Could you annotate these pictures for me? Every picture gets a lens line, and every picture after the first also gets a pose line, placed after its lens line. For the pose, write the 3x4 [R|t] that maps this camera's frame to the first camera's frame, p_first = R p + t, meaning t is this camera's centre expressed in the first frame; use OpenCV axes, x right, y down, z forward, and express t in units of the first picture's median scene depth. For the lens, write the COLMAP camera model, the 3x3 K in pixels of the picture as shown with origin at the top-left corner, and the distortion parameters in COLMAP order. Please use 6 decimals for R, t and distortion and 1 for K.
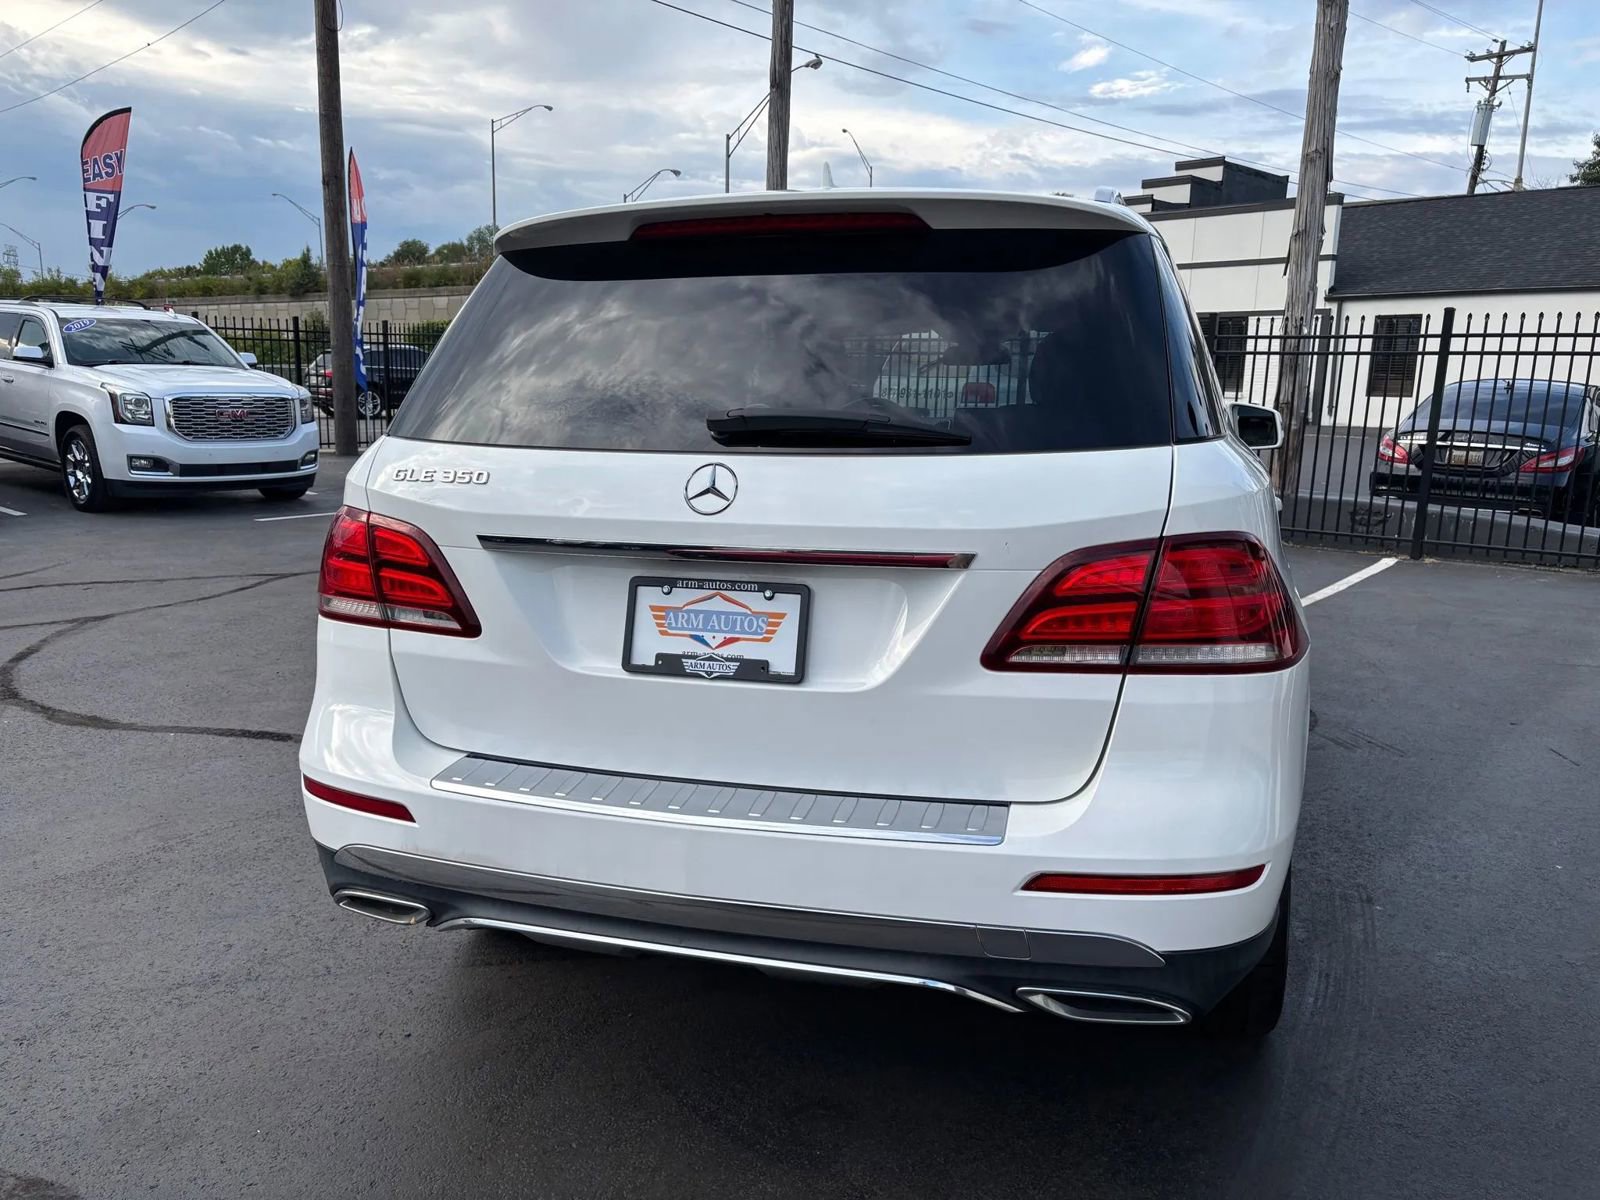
lens RADIAL K [[1212.5, 0, 807.9], [0, 1212.5, 606.1], [0, 0, 1]] dist [0.040517, -0.042306]
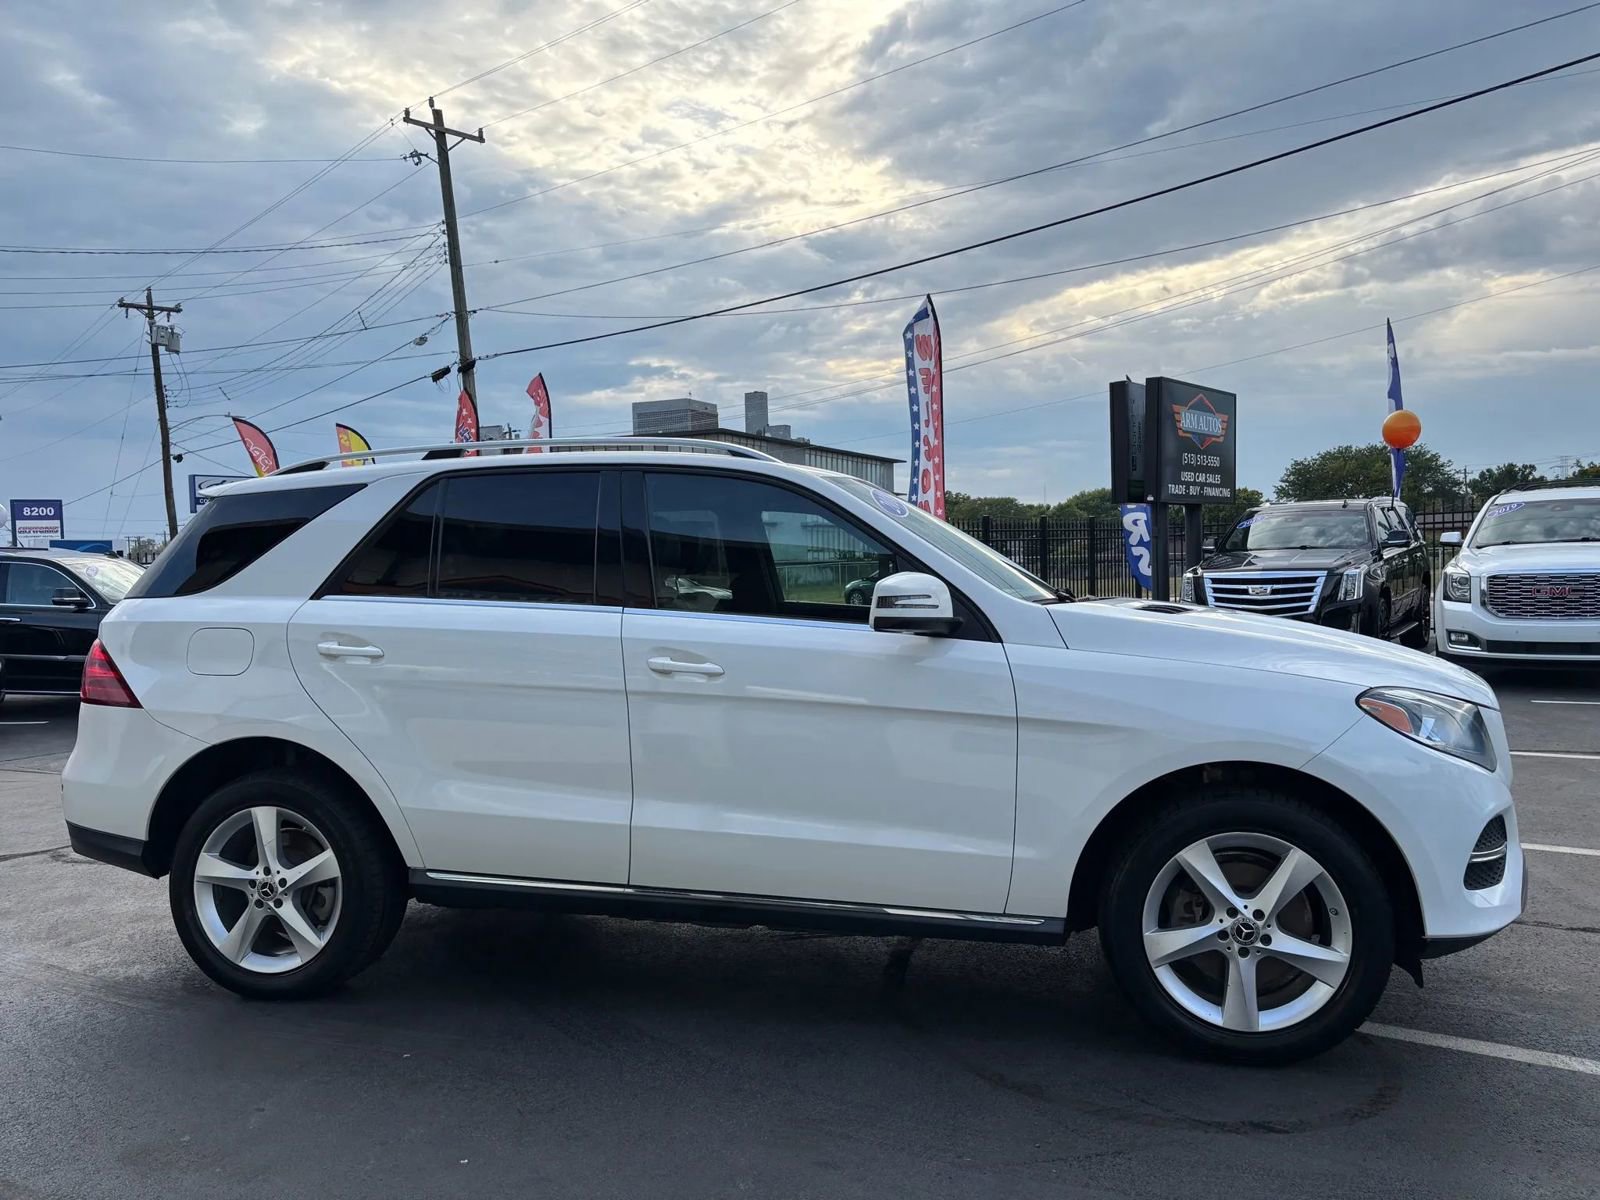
lens RADIAL K [[1226.2, 0, 824.9], [0, 1226.2, 616.3], [0, 0, 1]] dist [0.039142, -0.023508]
pose [[0.067717, 0.019322, -0.997517, 0.480899], [-0.156110, 0.987703, 0.008534, -0.058762], [0.985416, 0.155144, 0.069901, 0.384211]]
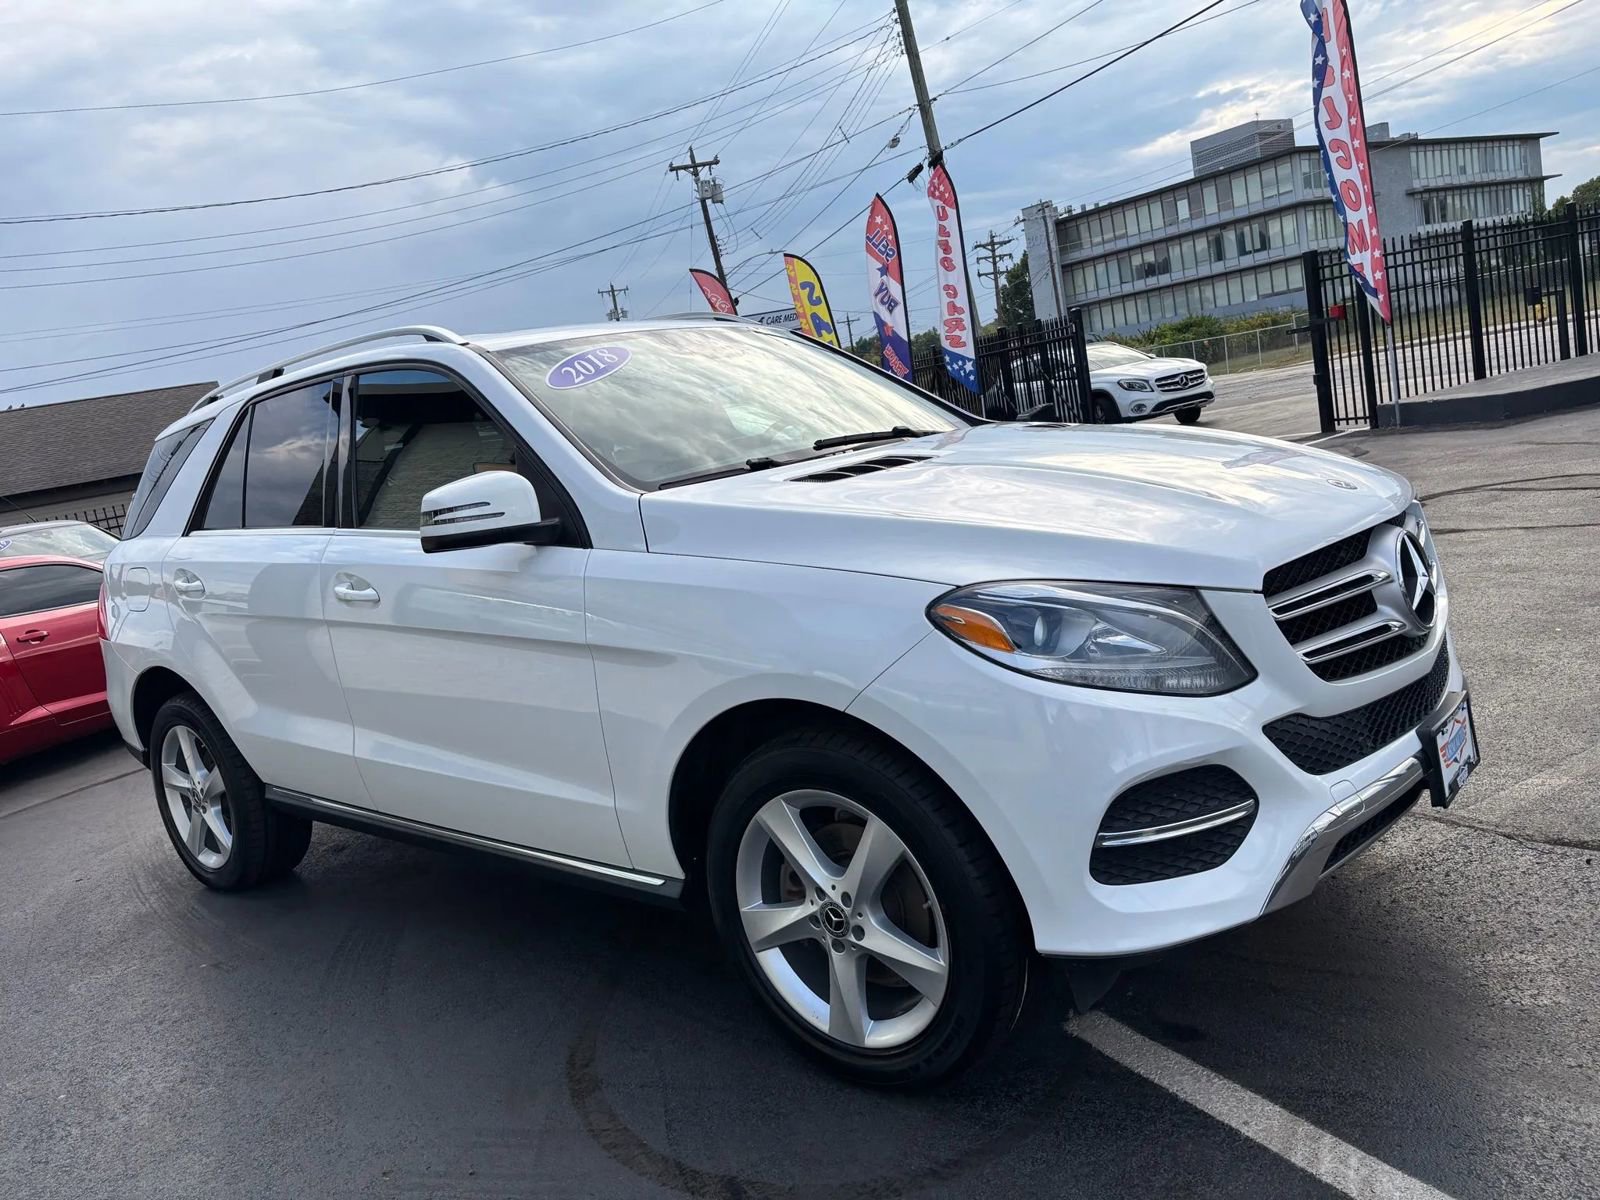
lens RADIAL K [[1226.2, 0, 801.8], [0, 1226.2, 593.0], [0, 0, 1]] dist [0.039142, -0.023508]
pose [[-0.412267, 0.192298, -0.890538, 0.373422], [0.001426, 0.977606, 0.210439, -0.103894], [0.911062, 0.085487, -0.403309, 0.610415]]
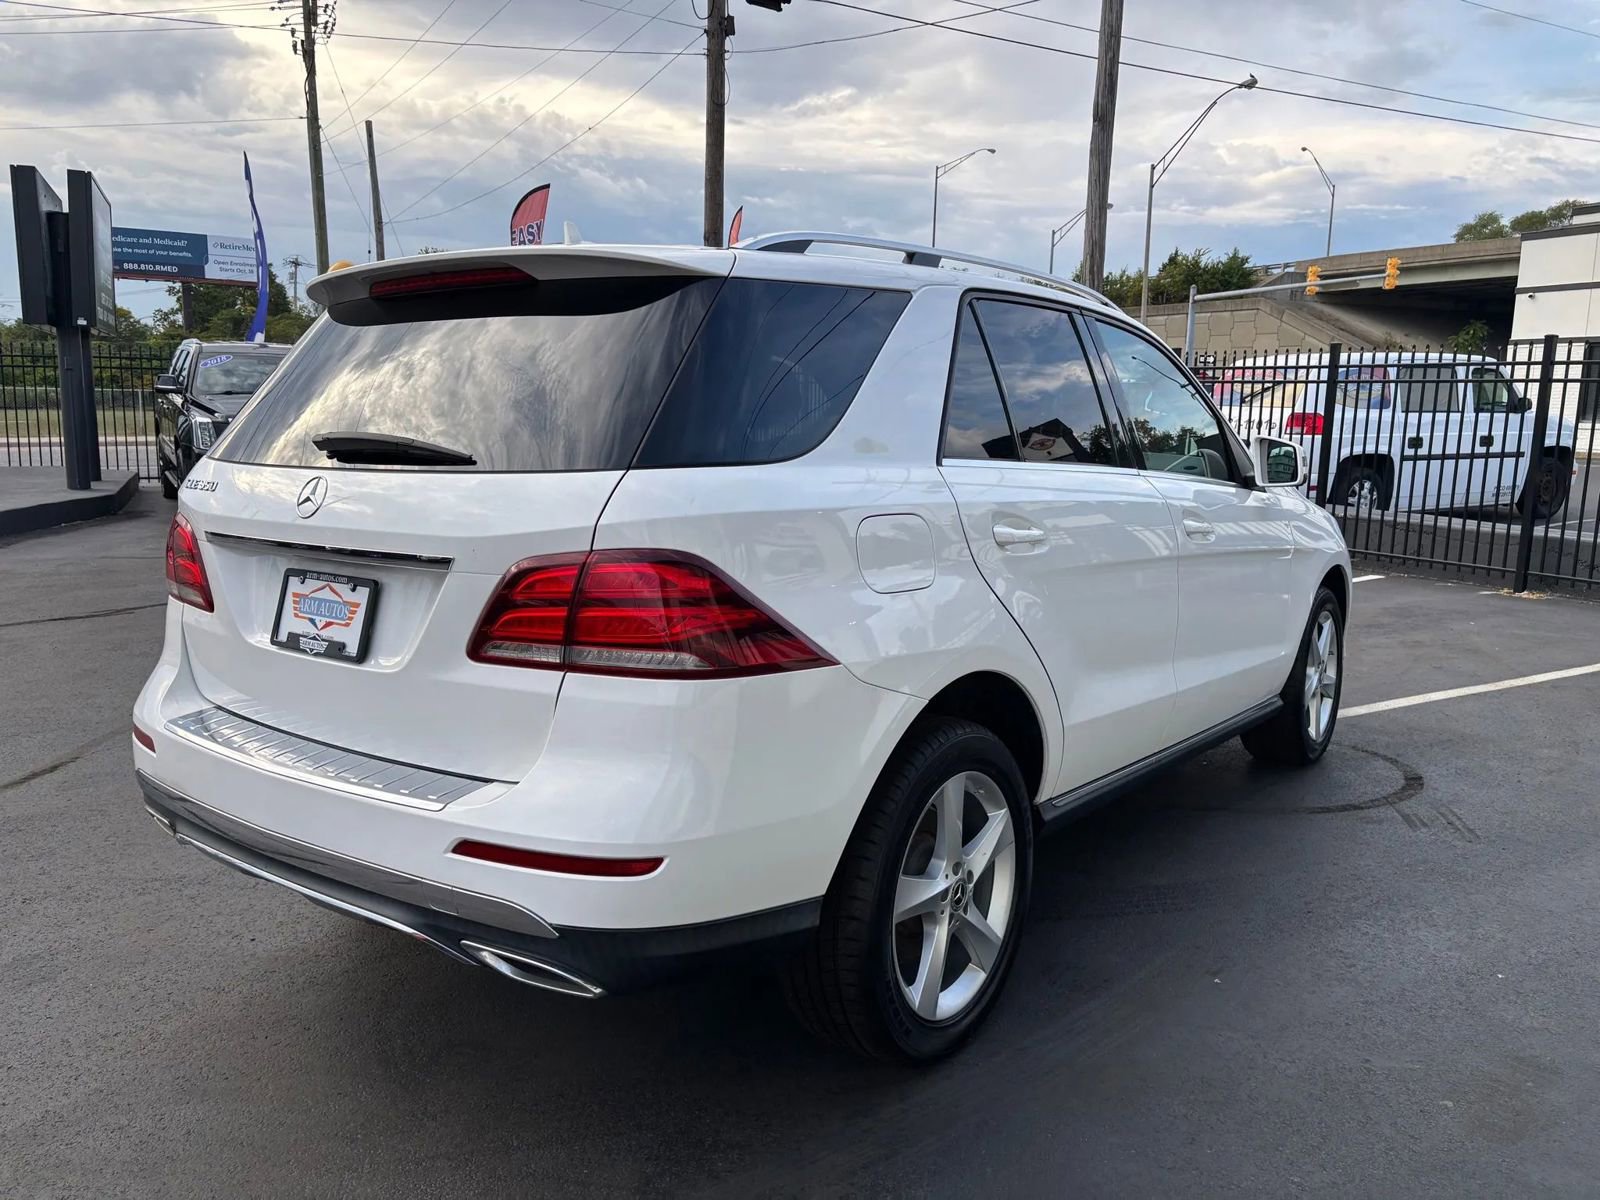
lens RADIAL K [[1212.5, 0, 798.4], [0, 1212.5, 594.3], [0, 0, 1]] dist [0.040517, -0.042306]
pose [[0.934719, 0.051733, -0.351601, 0.148799], [-0.064377, 0.997628, -0.024356, -0.000279], [0.349508, 0.045401, 0.935833, 0.005731]]
